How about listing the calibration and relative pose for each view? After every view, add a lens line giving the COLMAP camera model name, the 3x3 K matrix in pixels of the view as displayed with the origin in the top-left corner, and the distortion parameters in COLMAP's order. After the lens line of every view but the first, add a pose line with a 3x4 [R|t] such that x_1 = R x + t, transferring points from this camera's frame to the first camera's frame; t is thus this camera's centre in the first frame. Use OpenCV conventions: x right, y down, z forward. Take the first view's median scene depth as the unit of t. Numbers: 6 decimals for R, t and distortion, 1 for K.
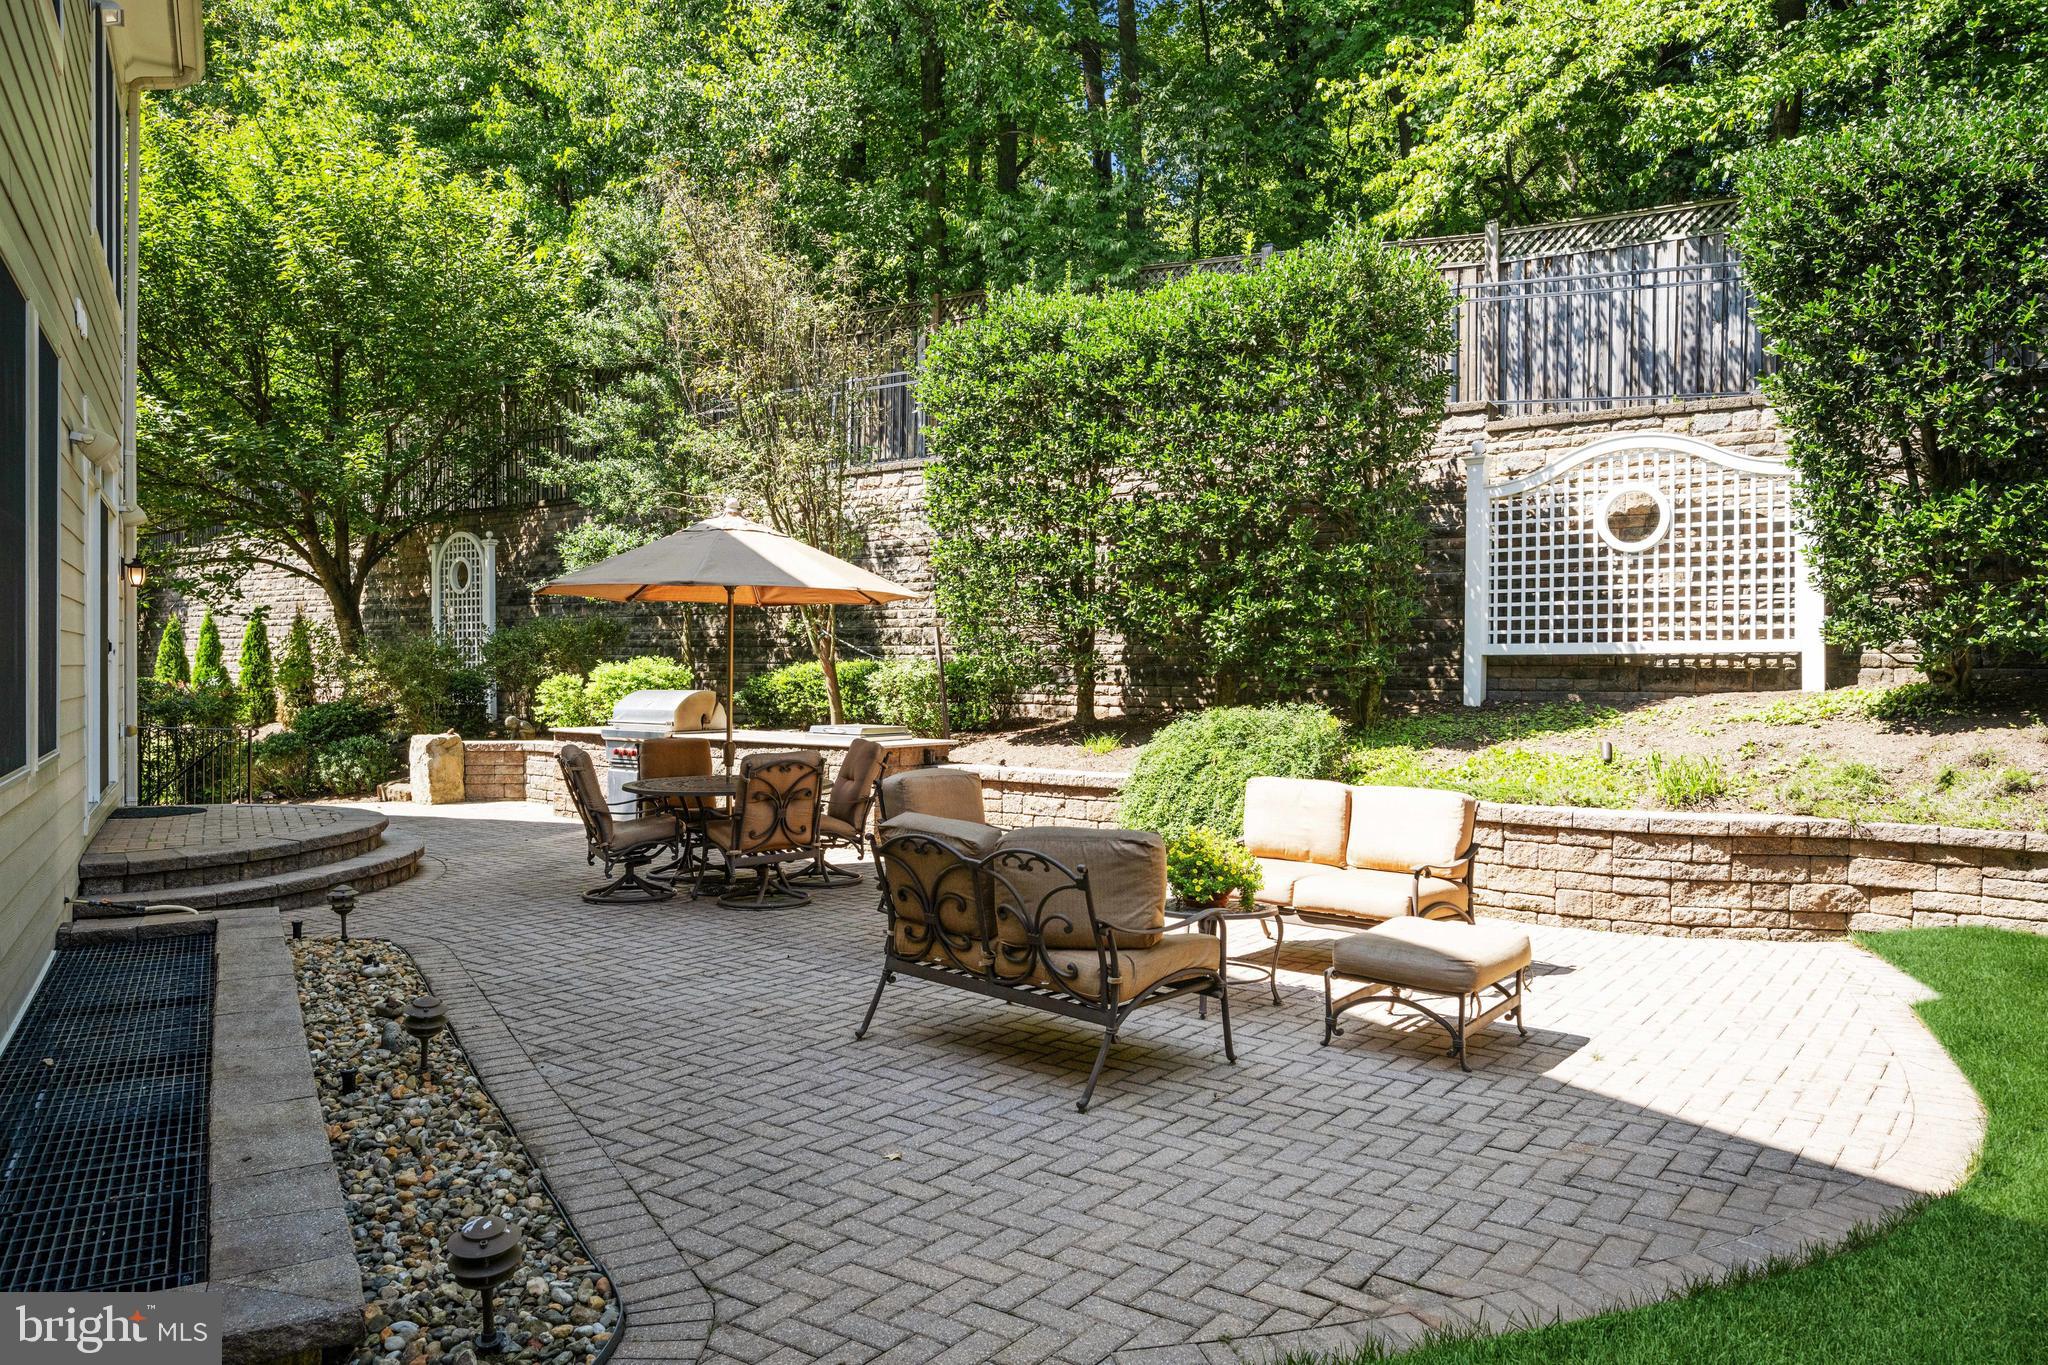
lens RADIAL K [[1471.6, 0, 1024.0], [0, 1471.6, 682.5], [0, 0, 1]] dist [-0.022752, 0.000509]
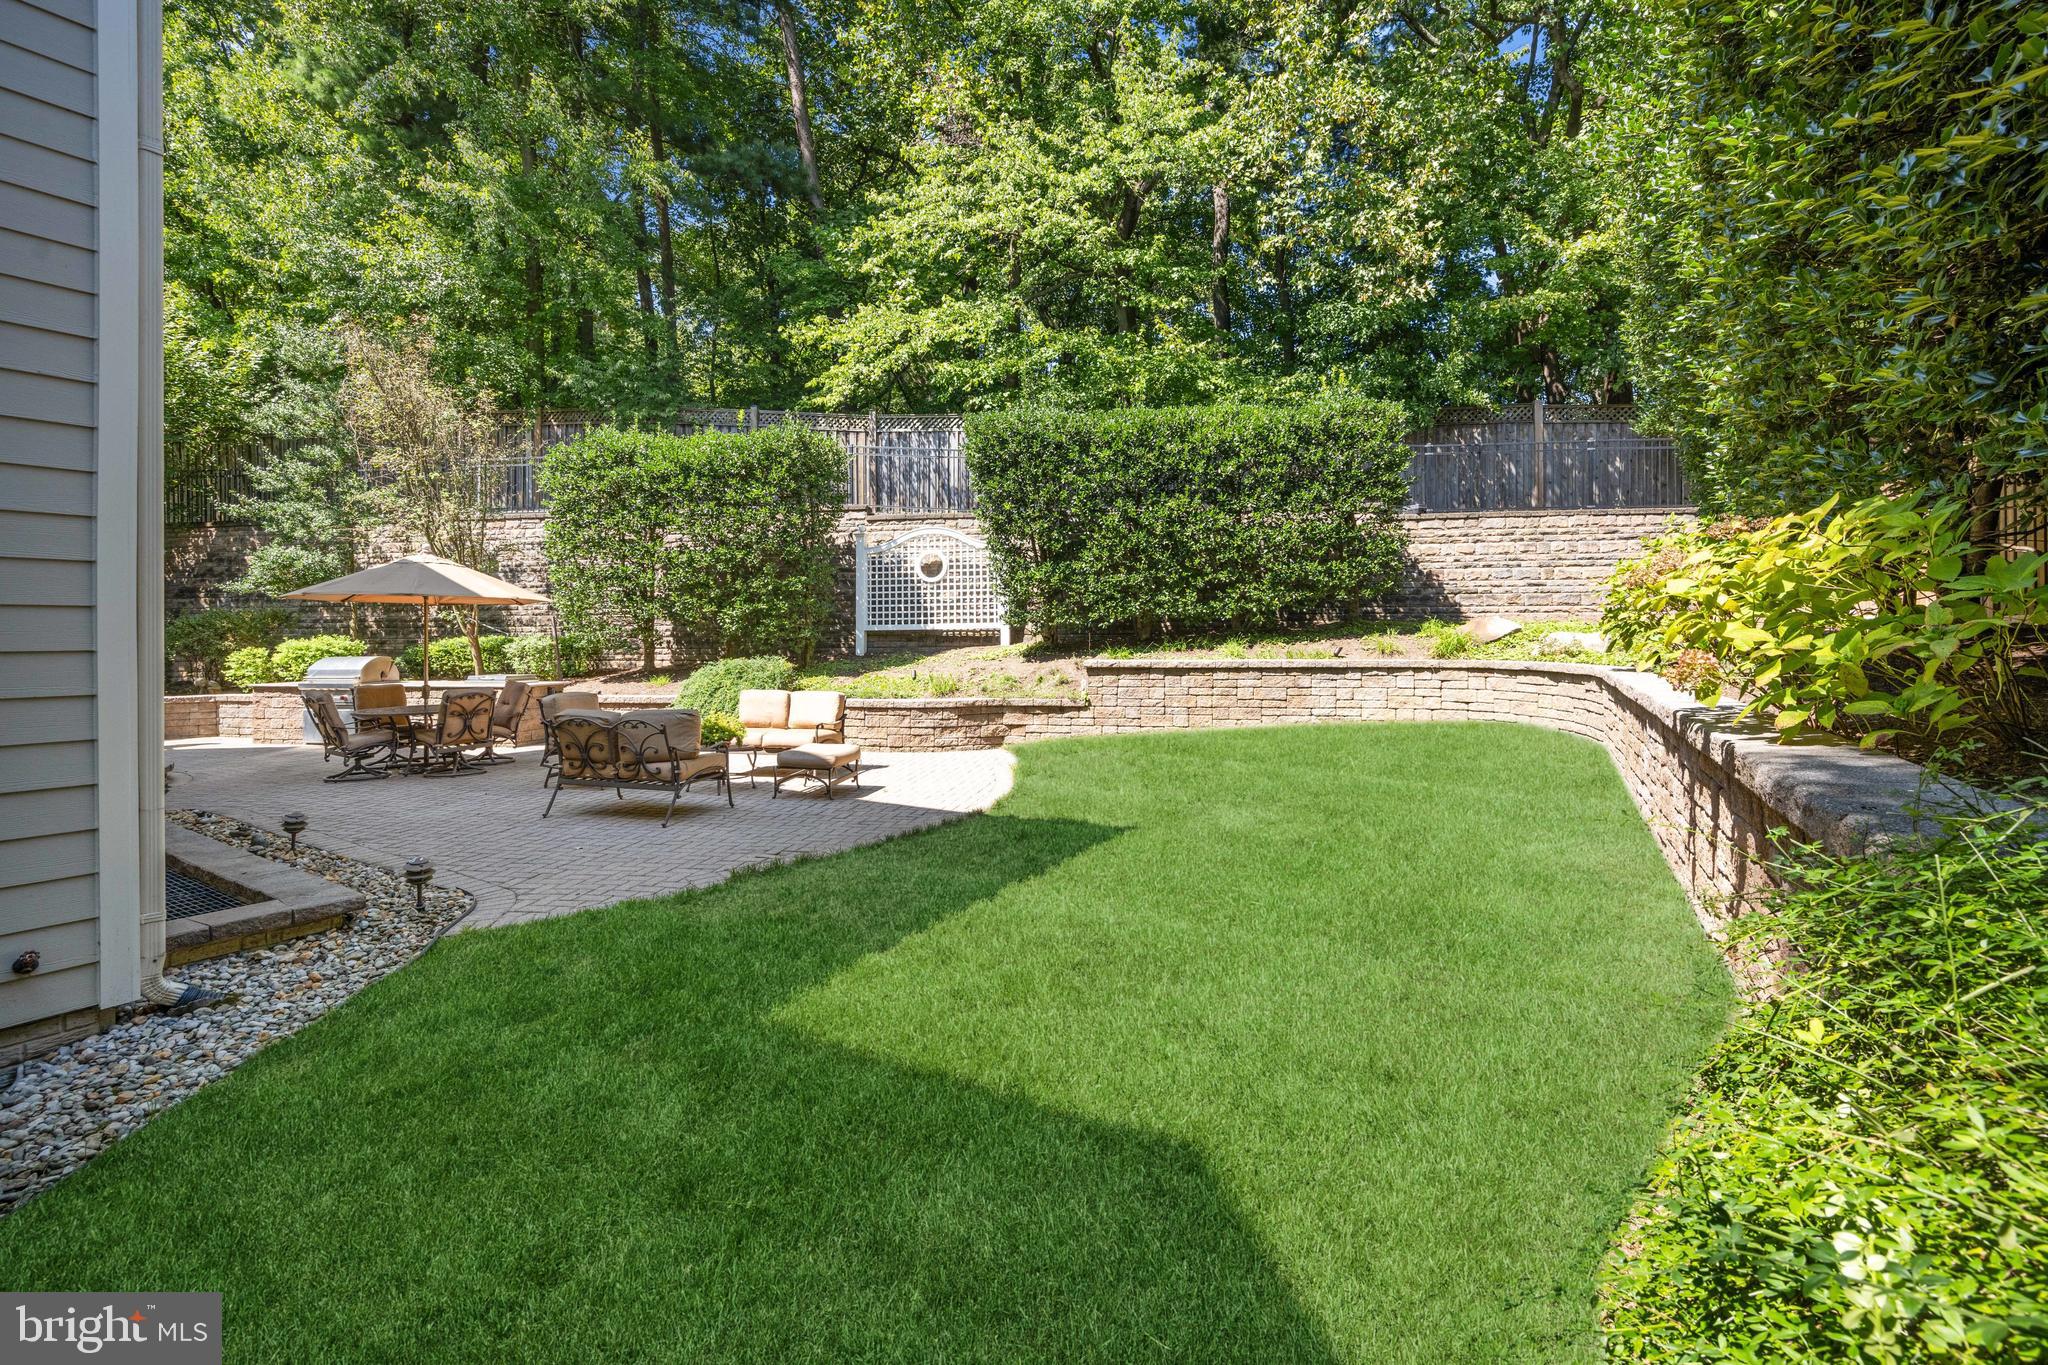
lens RADIAL K [[798.0, 0, 1028.9], [0, 798.0, 639.8], [0, 0, 1]] dist [0.000463, -0.000164]
pose [[0.881865, -0.012209, 0.471345, -0.011093], [0.015336, 0.999878, -0.002794, 0.000747], [-0.471253, 0.009693, 0.881945, -0.101774]]
